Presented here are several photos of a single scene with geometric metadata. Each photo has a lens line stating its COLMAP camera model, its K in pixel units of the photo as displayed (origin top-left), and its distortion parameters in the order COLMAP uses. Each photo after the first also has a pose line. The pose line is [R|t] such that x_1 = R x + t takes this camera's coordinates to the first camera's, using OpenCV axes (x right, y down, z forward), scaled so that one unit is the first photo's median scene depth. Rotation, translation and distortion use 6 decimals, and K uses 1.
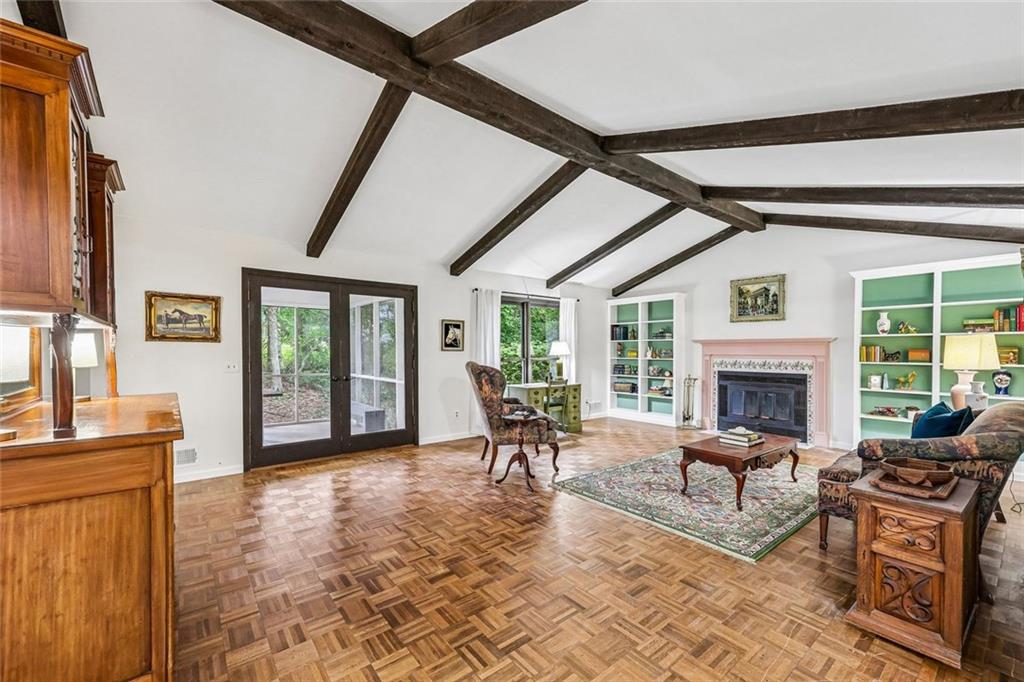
lens RADIAL K [[410.1, 0, 519.1], [0, 410.1, 355.7], [0, 0, 1]] dist [0.008053, 0.000972]
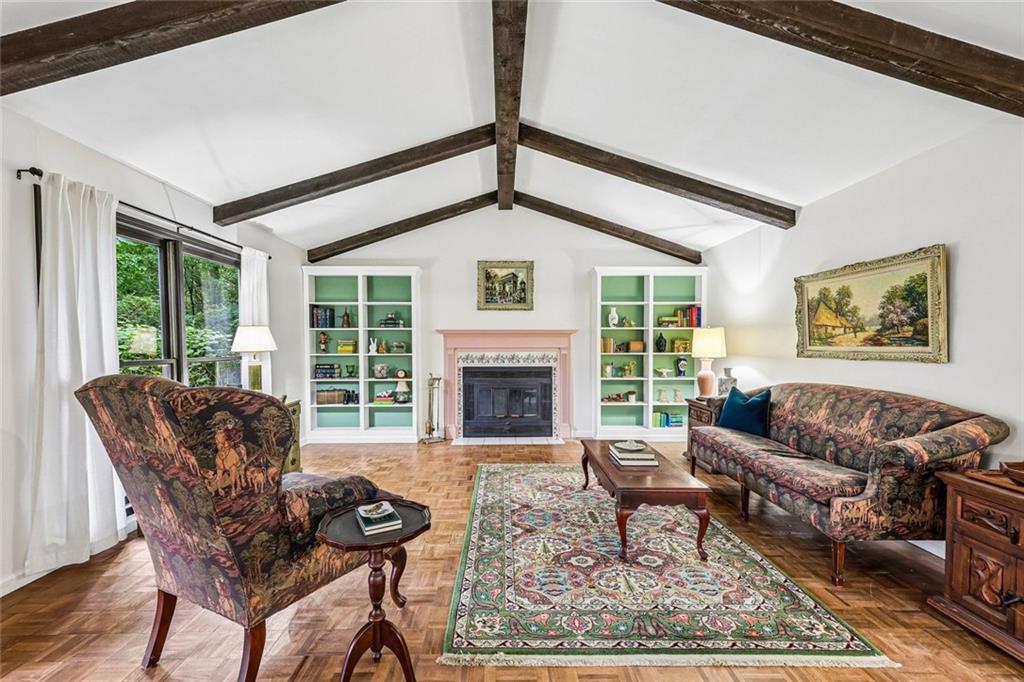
lens RADIAL K [[410.1, 0, 490.8], [0, 410.1, 354.9], [0, 0, 1]] dist [0.008053, 0.000972]
pose [[0.628732, -0.021879, 0.777314, -0.148517], [0.013789, 0.999761, 0.016987, -0.001610], [-0.777500, 0.000038, 0.628883, 0.488012]]
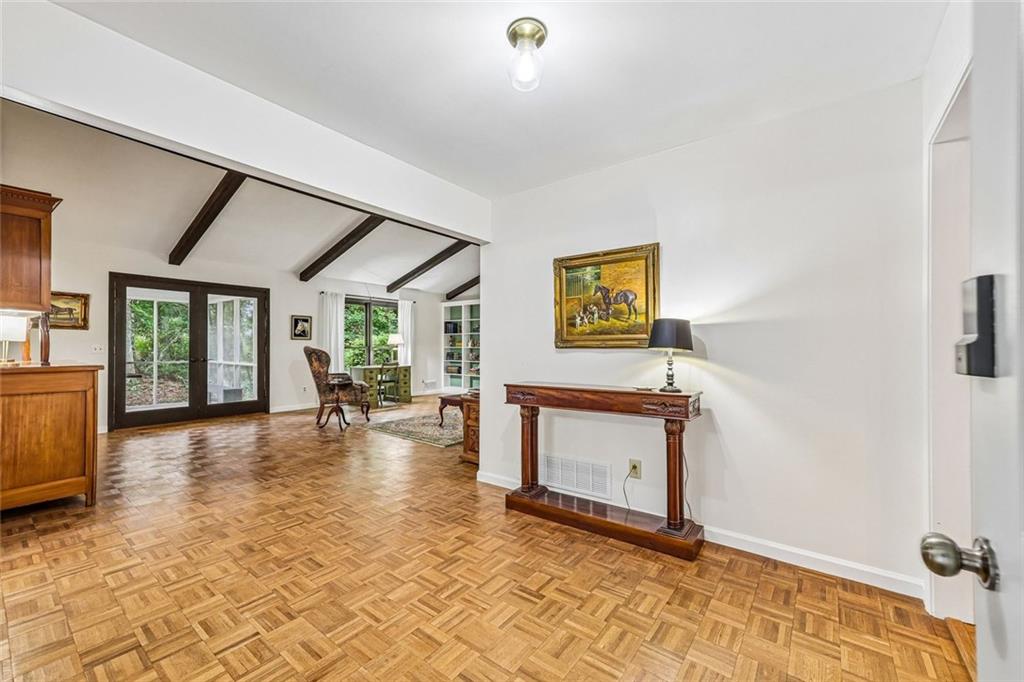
lens RADIAL K [[410.1, 0, 518.2], [0, 410.1, 344.0], [0, 0, 1]] dist [0.008053, 0.000972]
pose [[0.973231, 0.004127, 0.229794, 0.210135], [0.000314, 0.999814, -0.019282, 0.027712], [-0.229831, 0.018838, 0.973048, -0.420480]]
